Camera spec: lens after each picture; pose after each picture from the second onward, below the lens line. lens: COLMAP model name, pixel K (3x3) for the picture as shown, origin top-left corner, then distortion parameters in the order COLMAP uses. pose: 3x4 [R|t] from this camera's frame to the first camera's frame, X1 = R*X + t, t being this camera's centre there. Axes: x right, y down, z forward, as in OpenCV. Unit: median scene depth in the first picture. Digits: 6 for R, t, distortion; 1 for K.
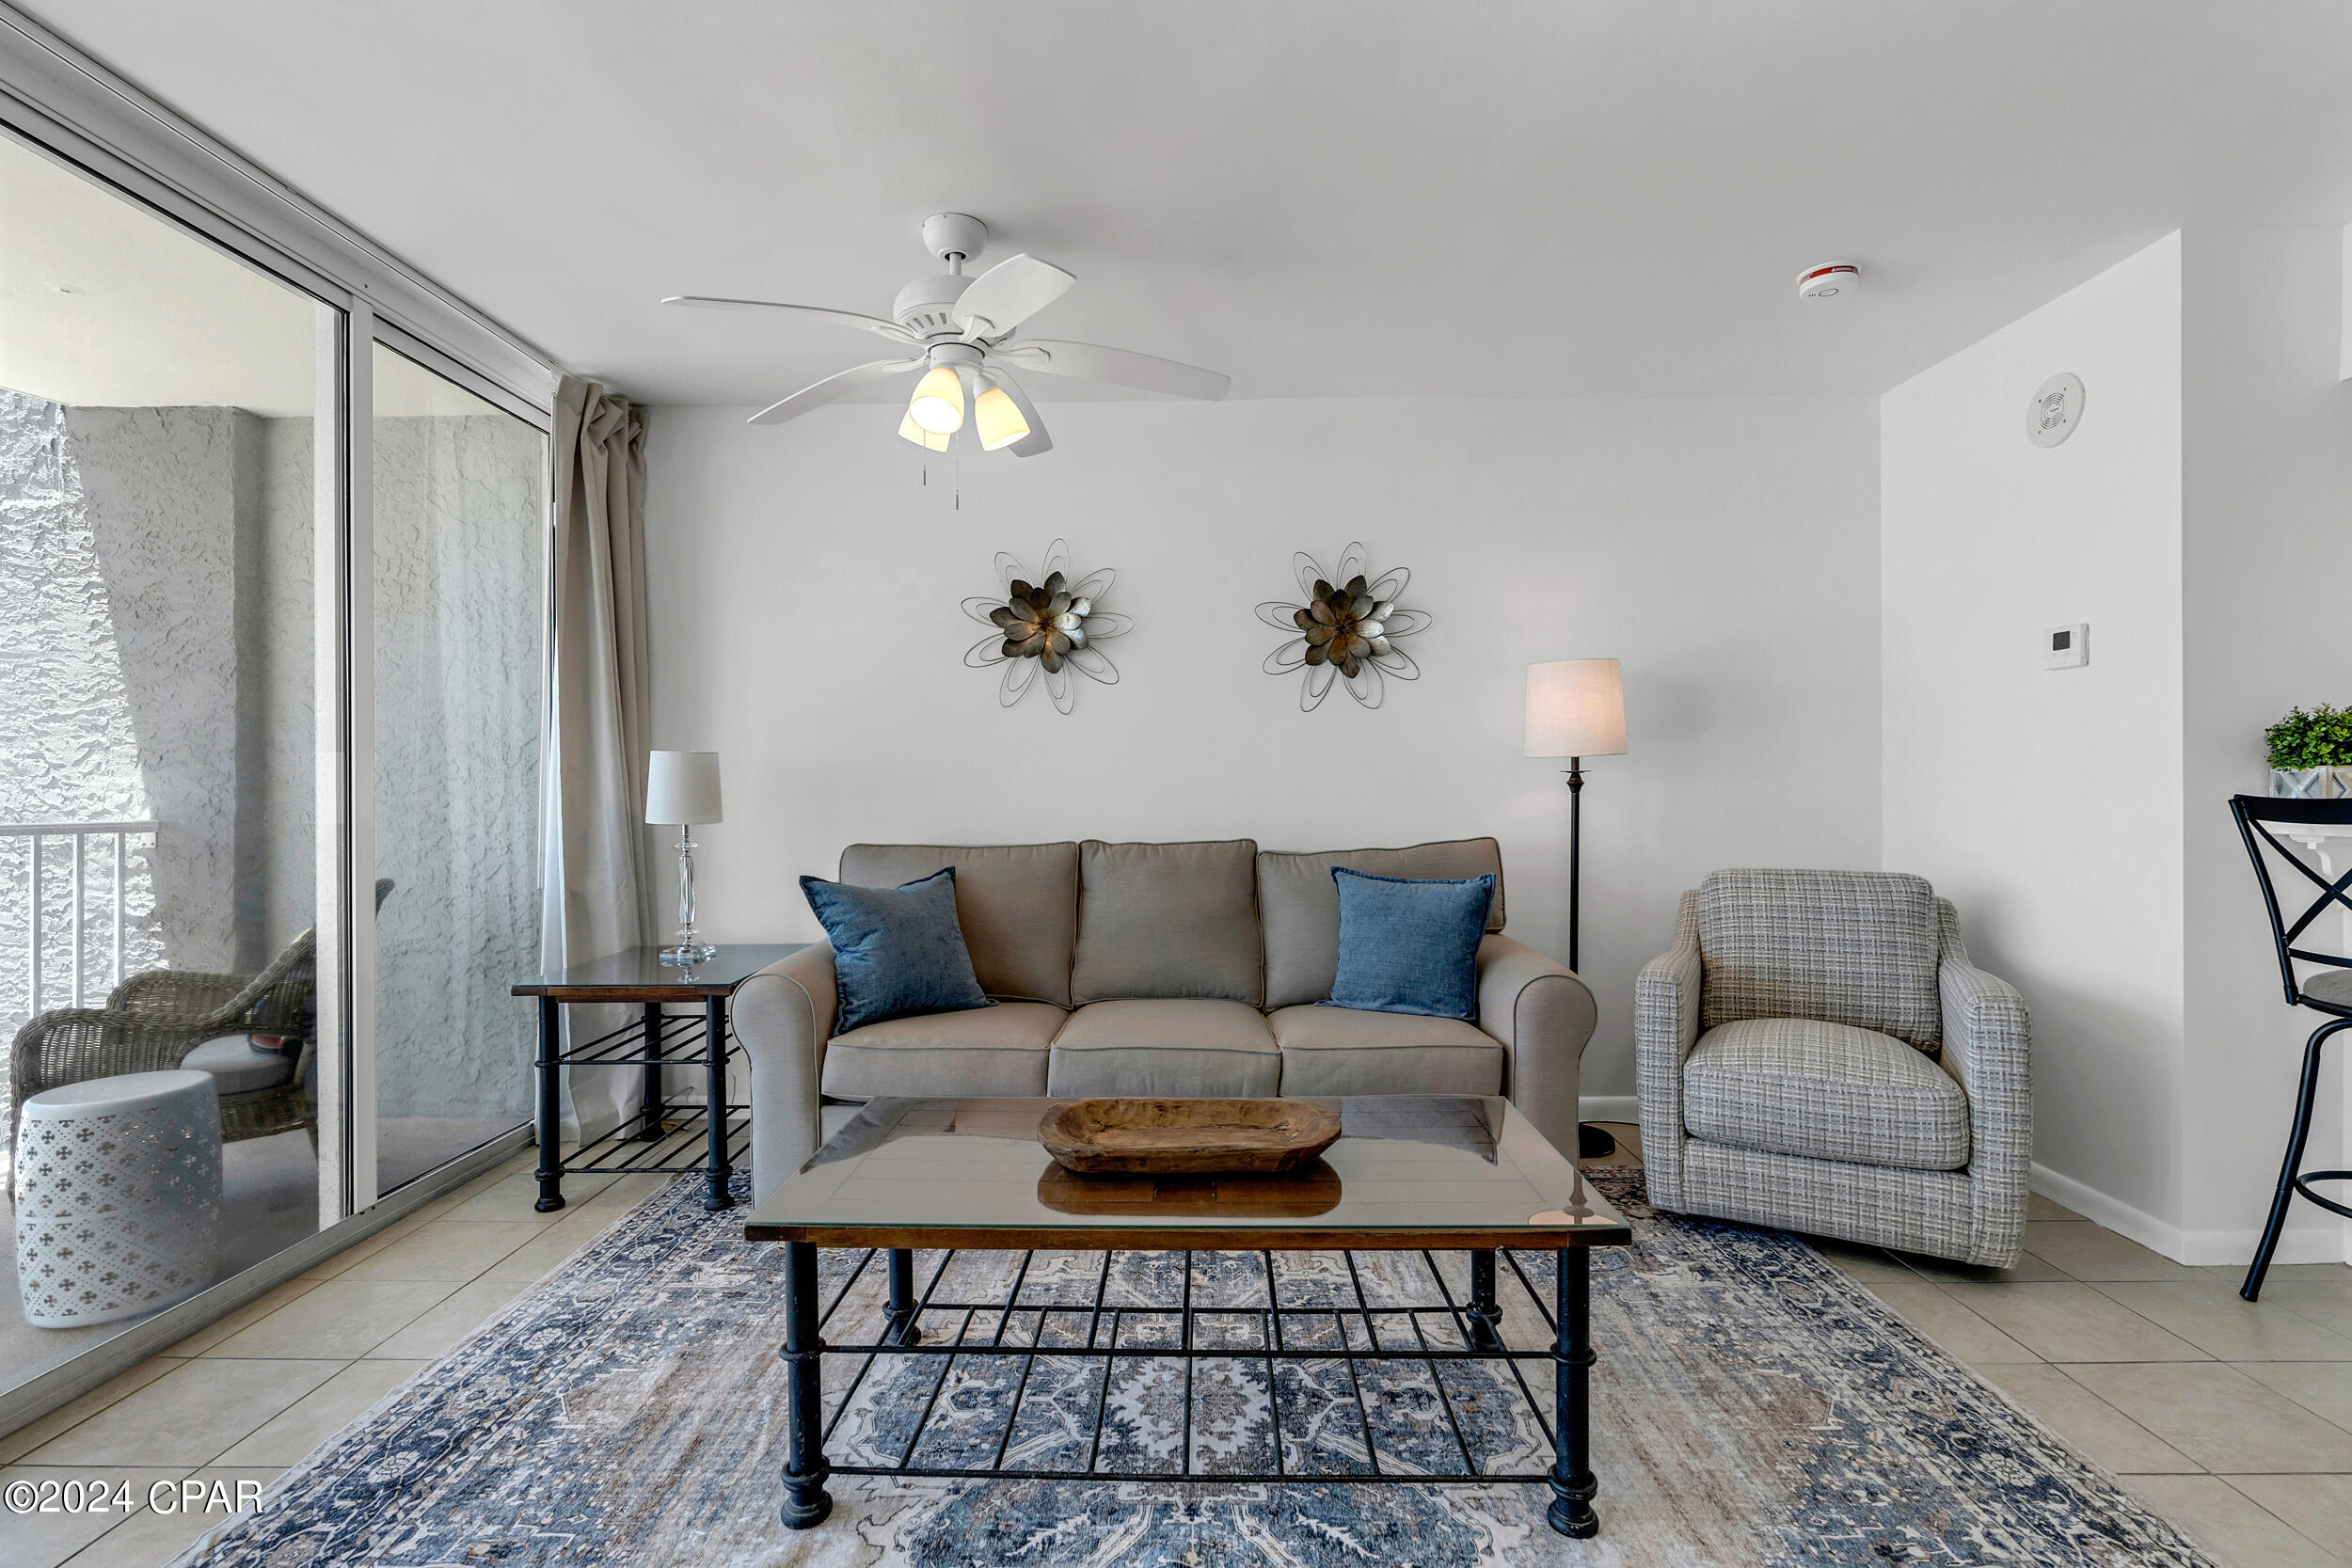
lens RADIAL K [[1068.2, 0, 1184.3], [0, 1068.2, 785.4], [0, 0, 1]] dist [-0.003965, 0.000548]
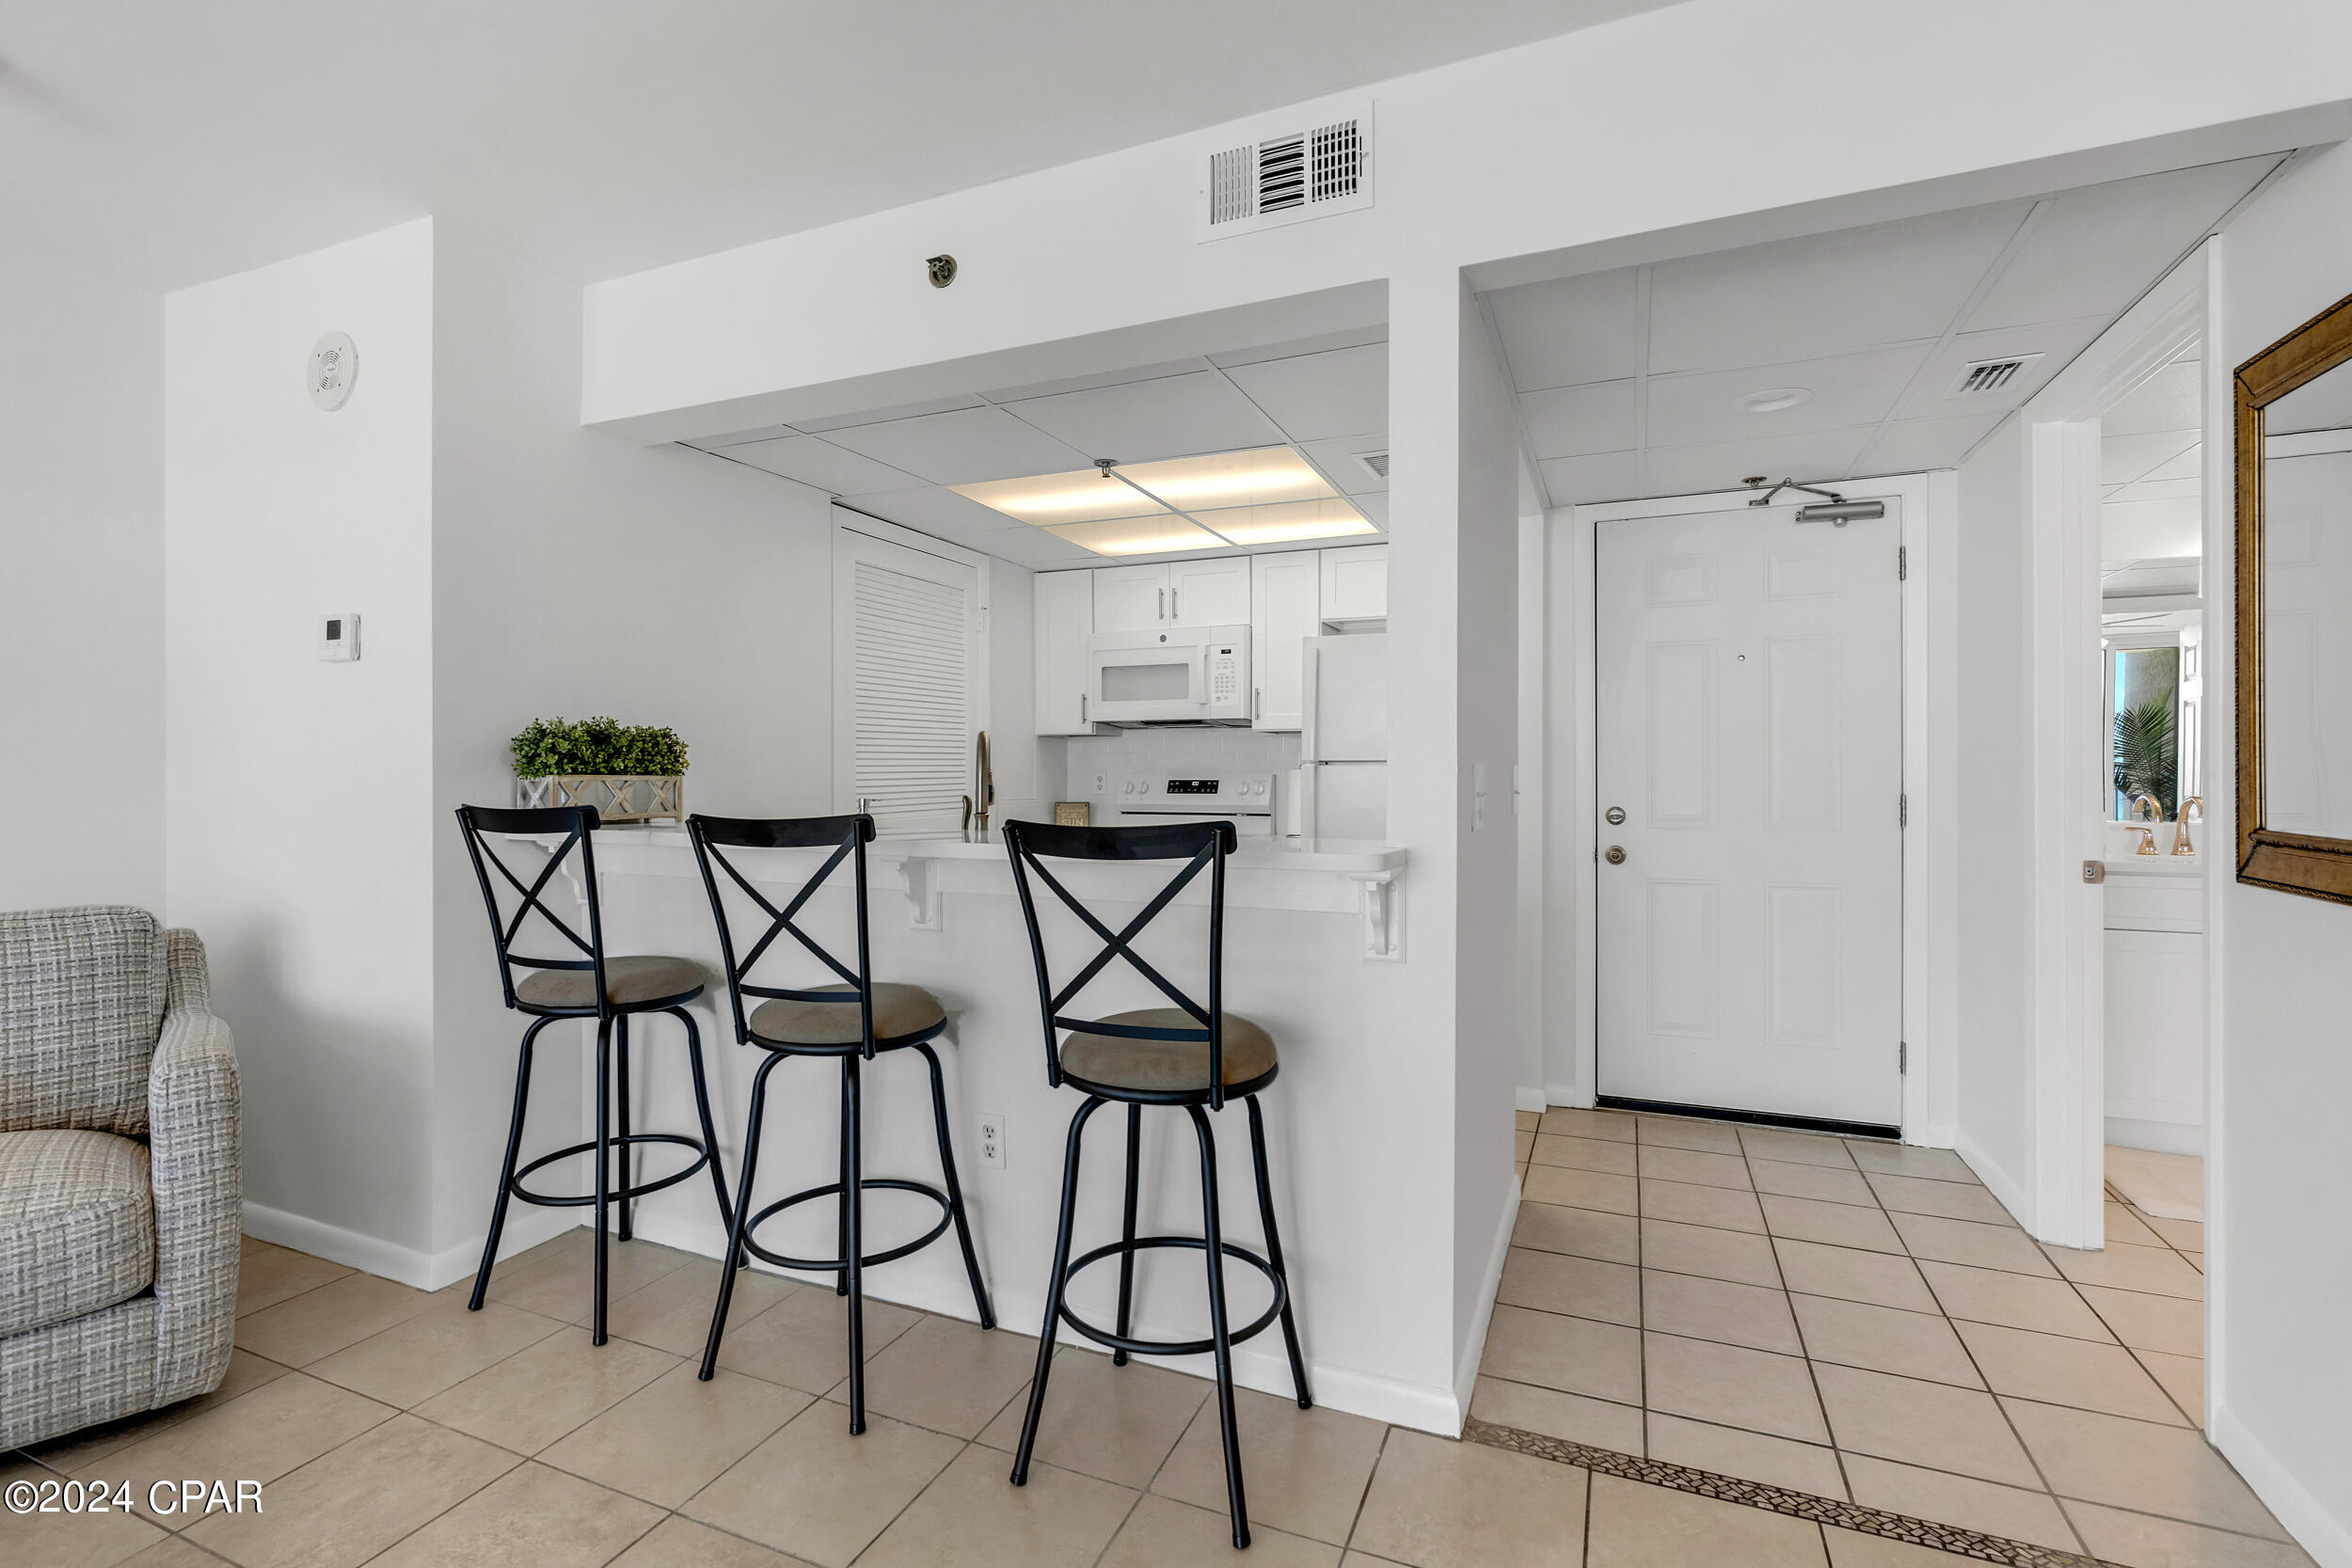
lens RADIAL K [[1068.2, 0, 1162.7], [0, 1068.2, 774.9], [0, 0, 1]] dist [-0.003965, 0.000548]
pose [[0.369865, 0.006554, 0.929062, 0.284573], [-0.006103, 0.999971, -0.004625, -0.016589], [-0.929065, -0.003960, 0.369894, 0.029505]]
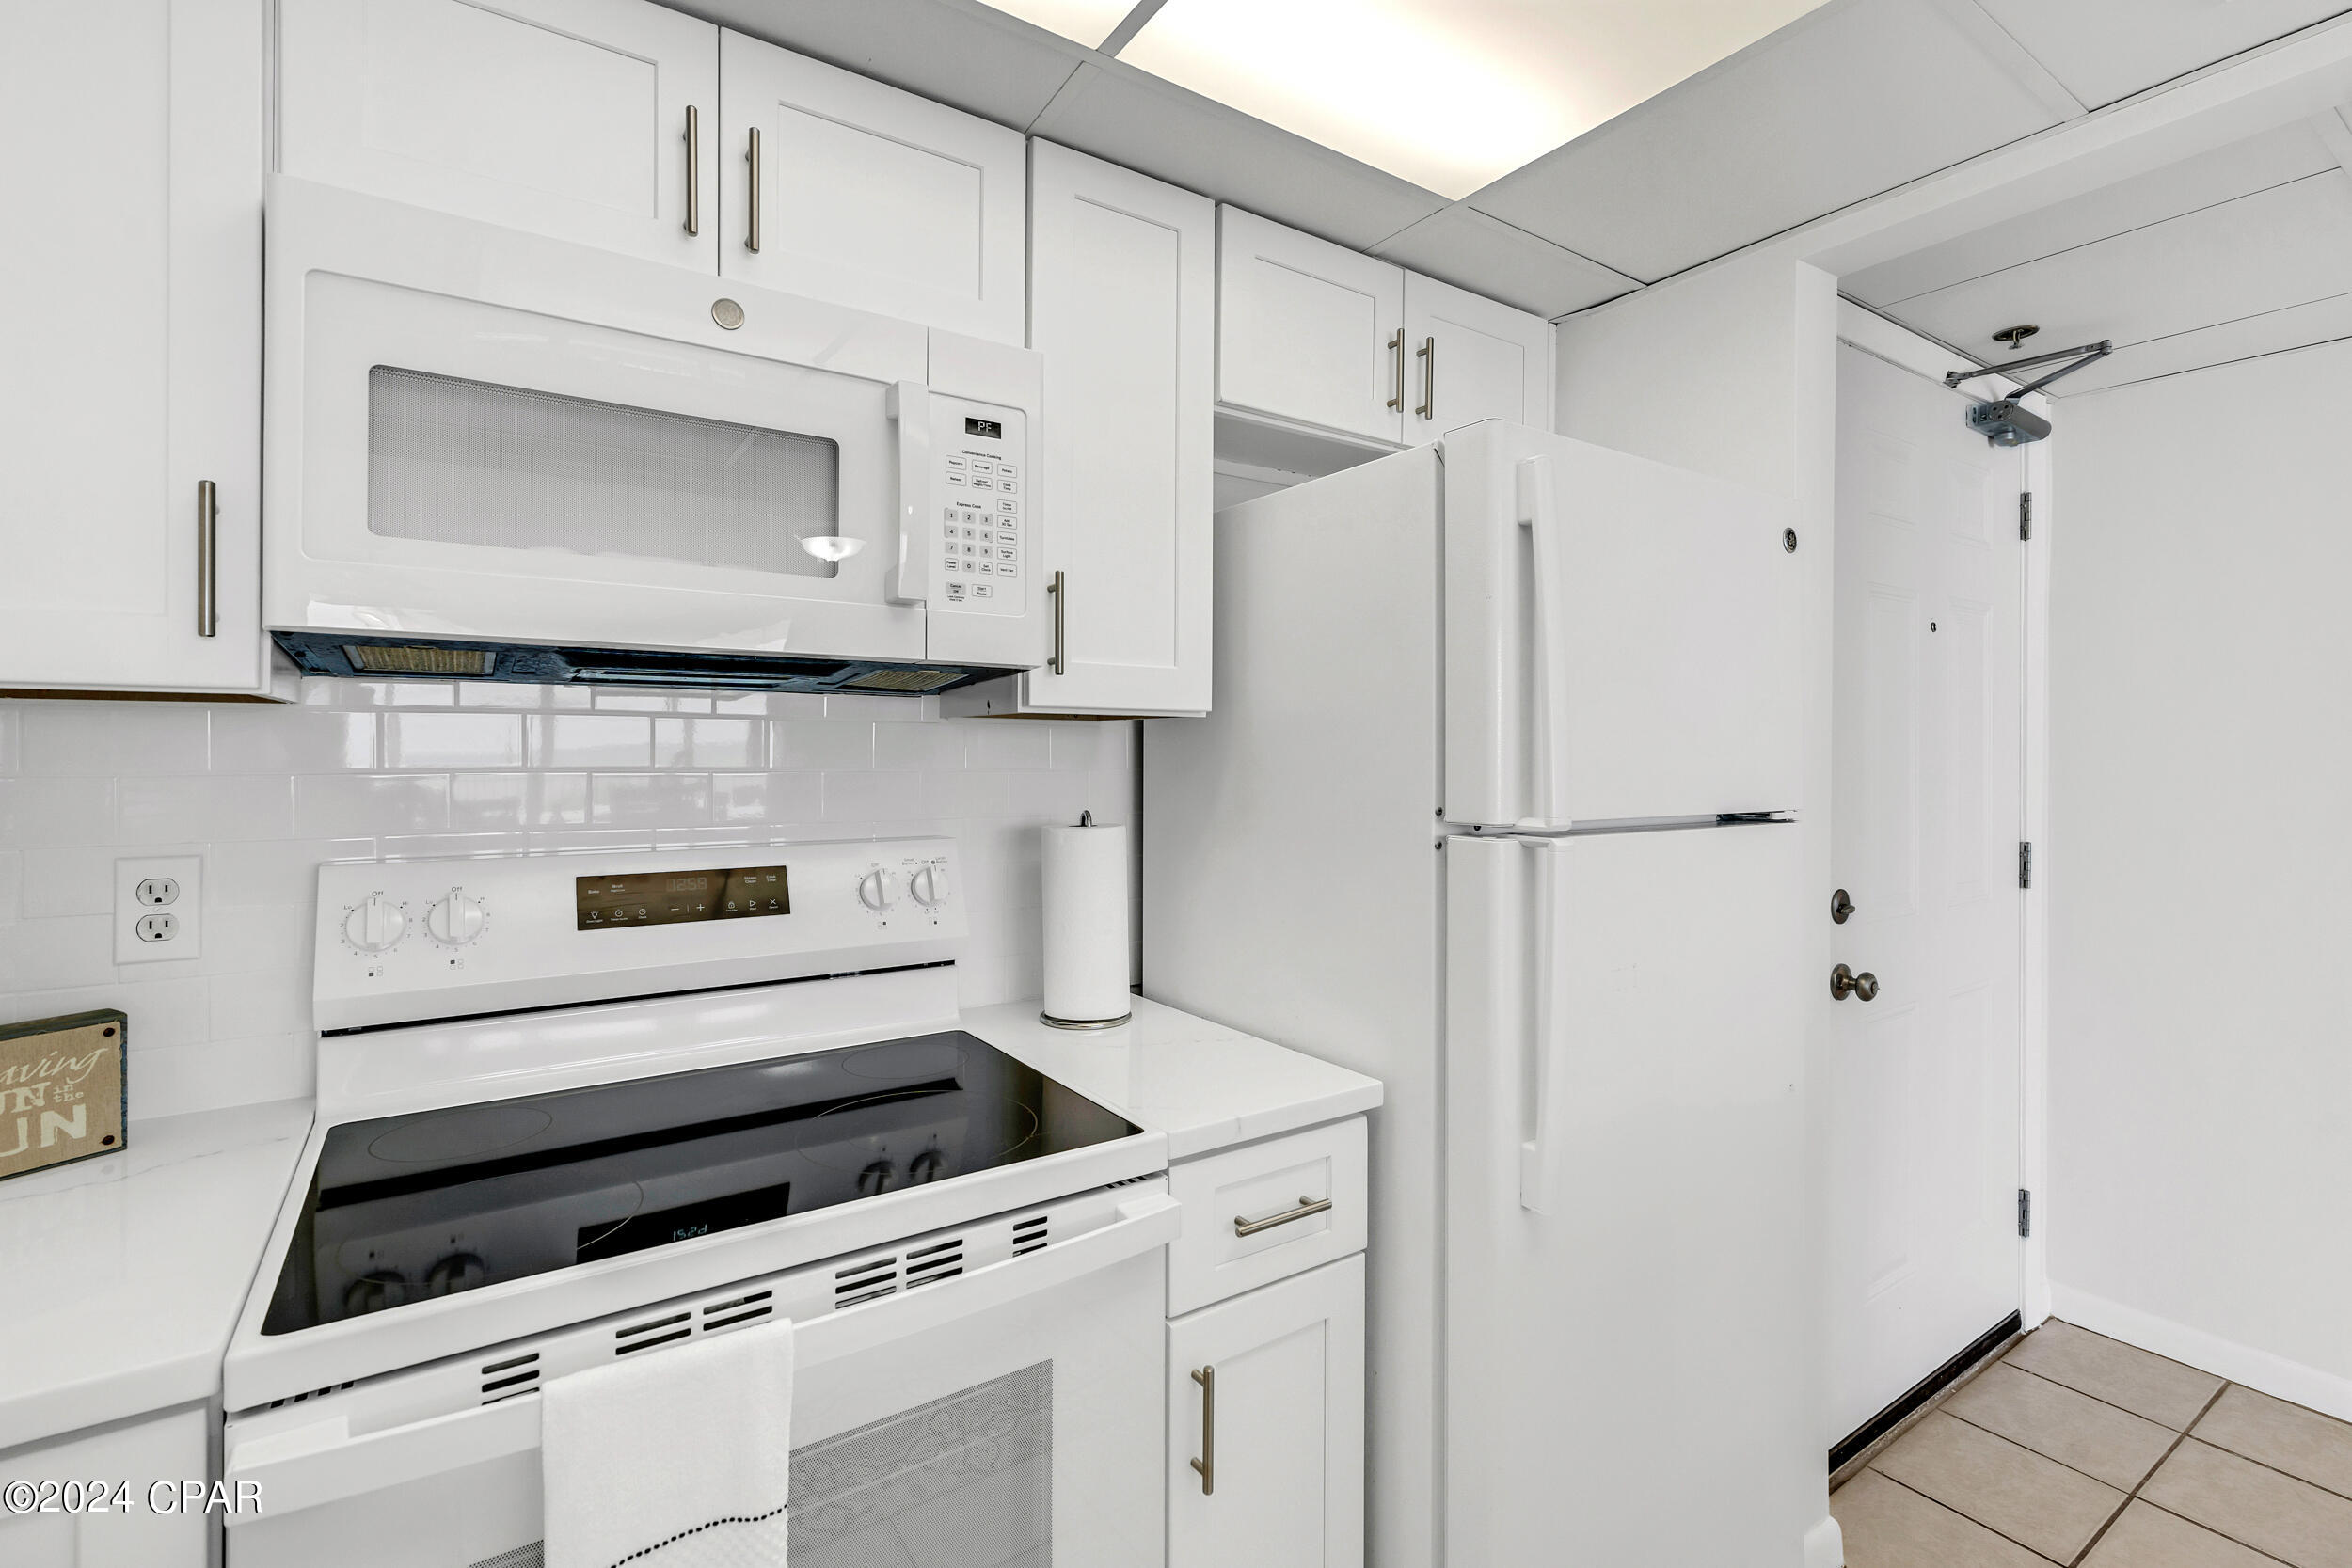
lens RADIAL K [[1068.2, 0, 1176.3], [0, 1068.2, 760.8], [0, 0, 1]] dist [-0.003965, 0.000548]
pose [[-0.585424, 0.007029, 0.810697, 1.541433], [0.002758, 0.999974, -0.006678, -0.071191], [-0.810723, -0.001674, -0.585428, 0.828573]]
